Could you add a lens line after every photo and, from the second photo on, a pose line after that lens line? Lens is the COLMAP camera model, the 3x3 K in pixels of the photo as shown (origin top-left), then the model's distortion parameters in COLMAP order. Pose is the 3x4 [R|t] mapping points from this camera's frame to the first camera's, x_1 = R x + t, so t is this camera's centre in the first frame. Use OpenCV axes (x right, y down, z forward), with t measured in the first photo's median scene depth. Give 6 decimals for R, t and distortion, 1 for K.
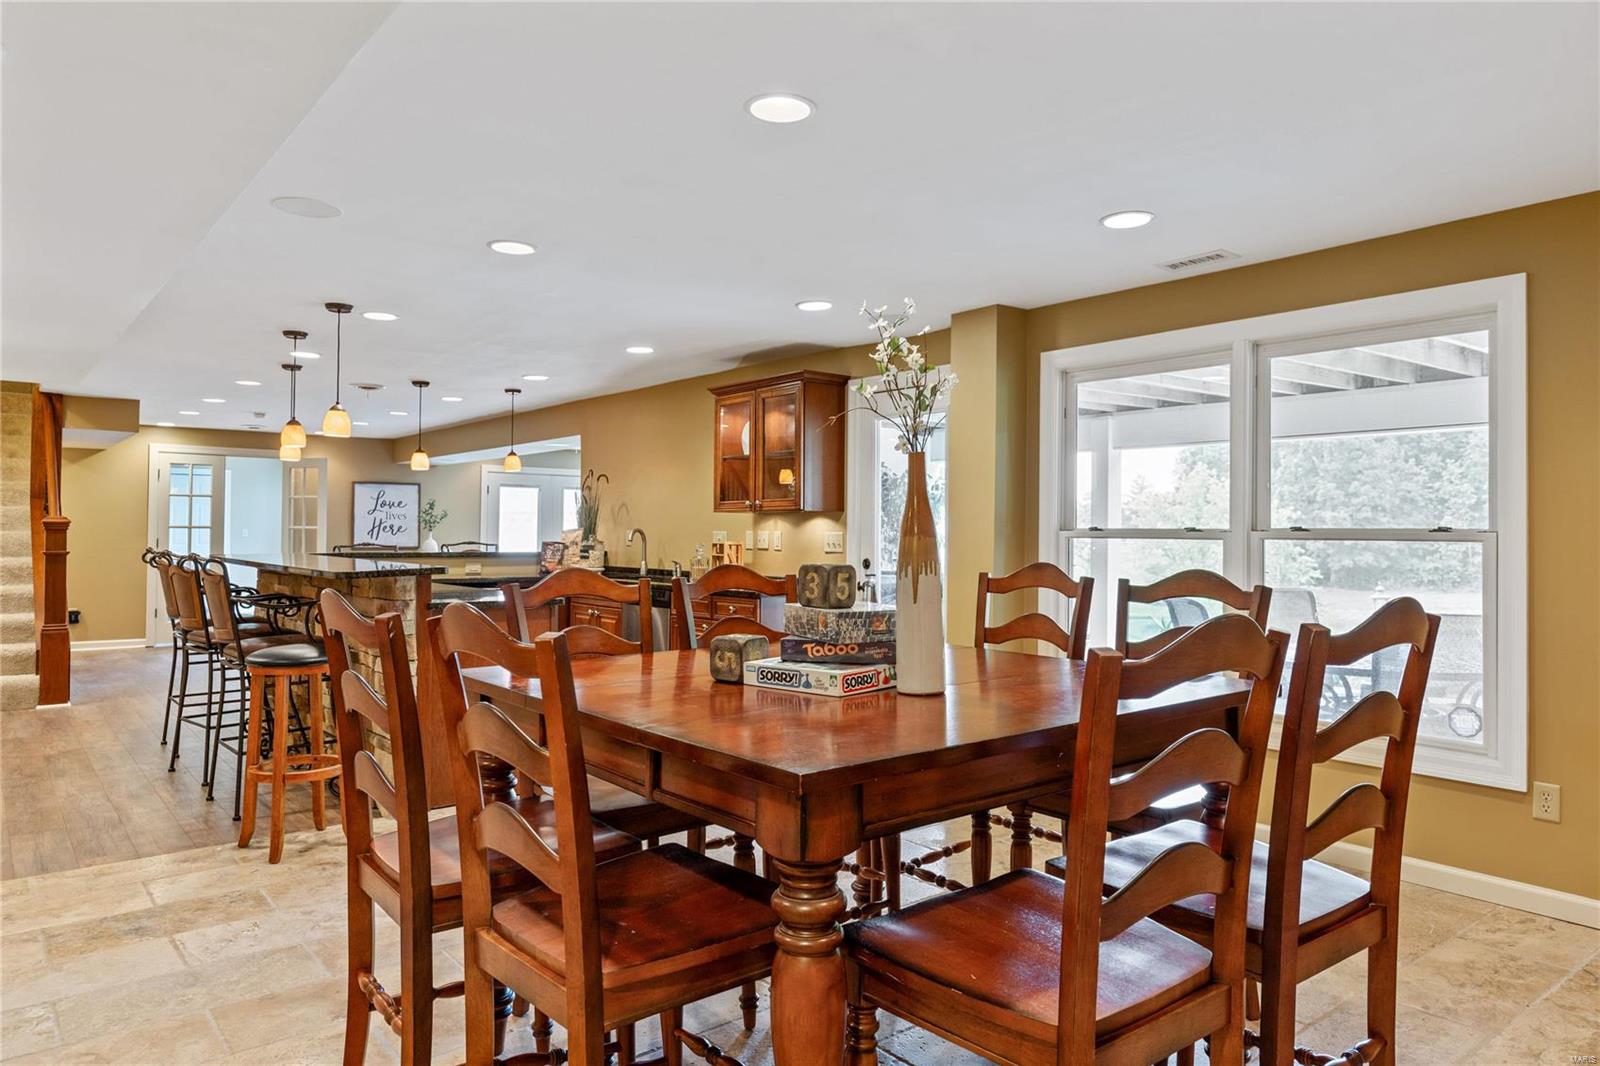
lens RADIAL K [[1054.0, 0, 803.6], [0, 1054.0, 529.2], [0, 0, 1]] dist [0.004720, -0.001411]
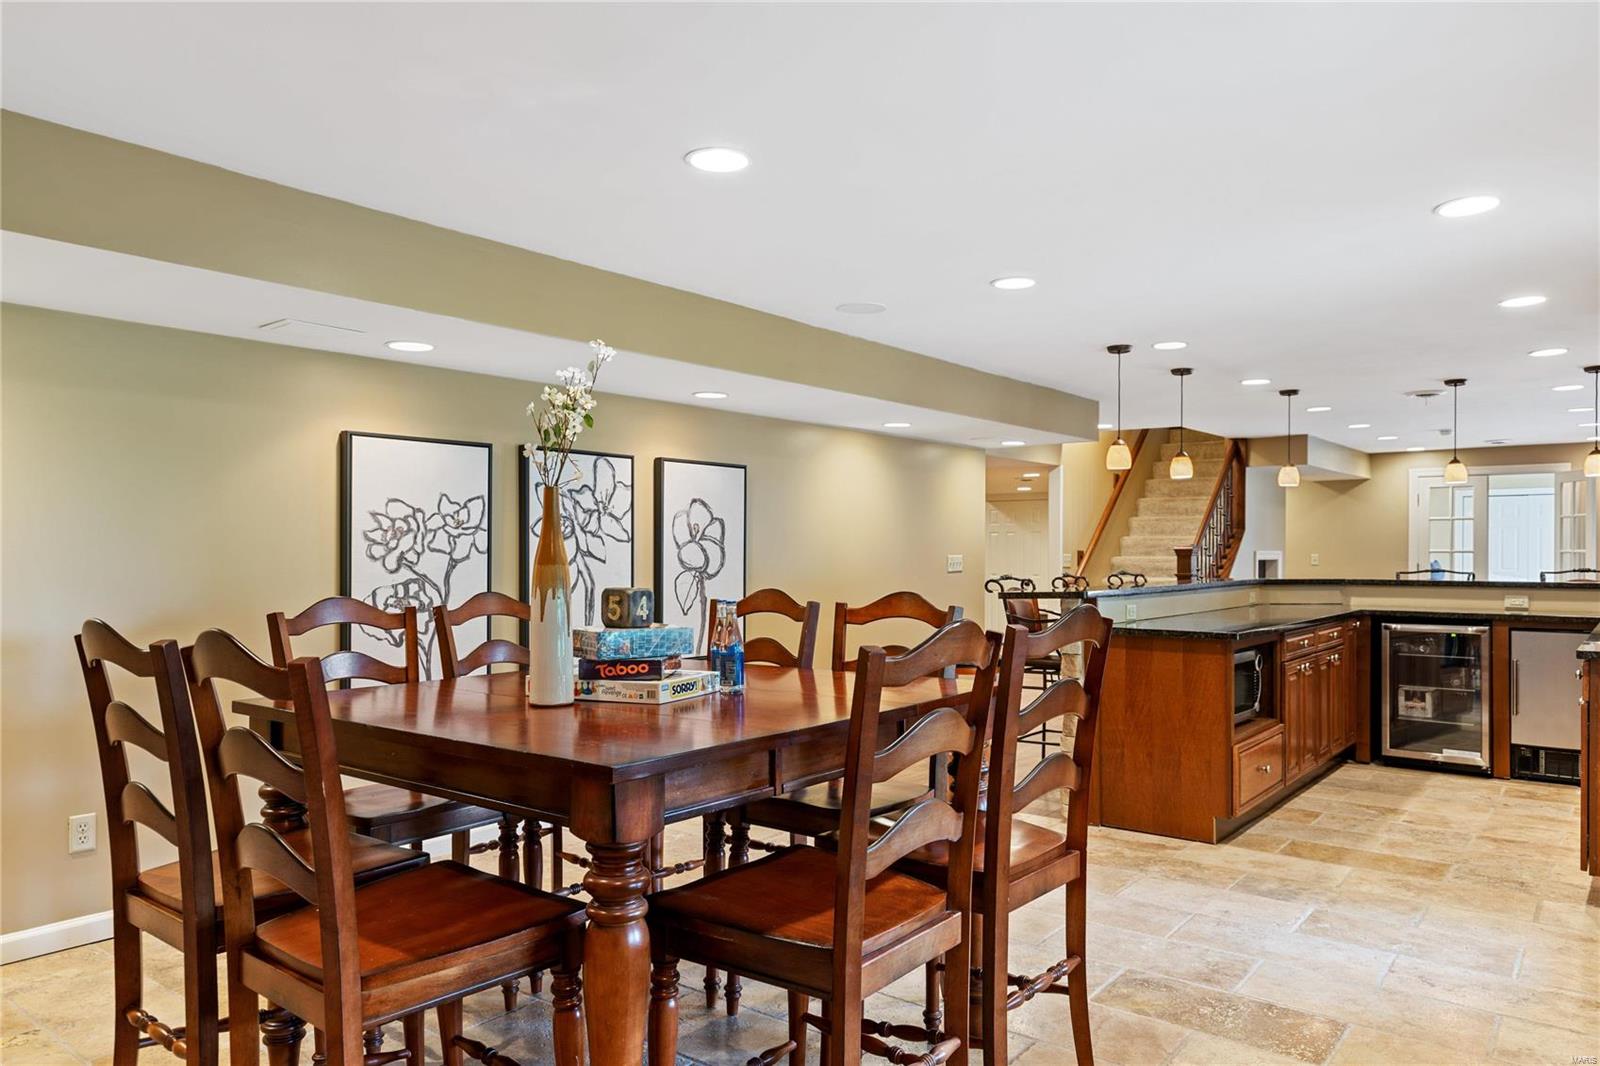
lens RADIAL K [[1064.5, 0, 796.6], [0, 1064.5, 552.8], [0, 0, 1]] dist [0.003109, 0.001482]
pose [[0.210104, -0.003723, -0.977672, 0.361745], [0.004951, 0.999984, -0.002744, -0.001022], [0.977667, -0.004264, 0.210119, 0.285681]]
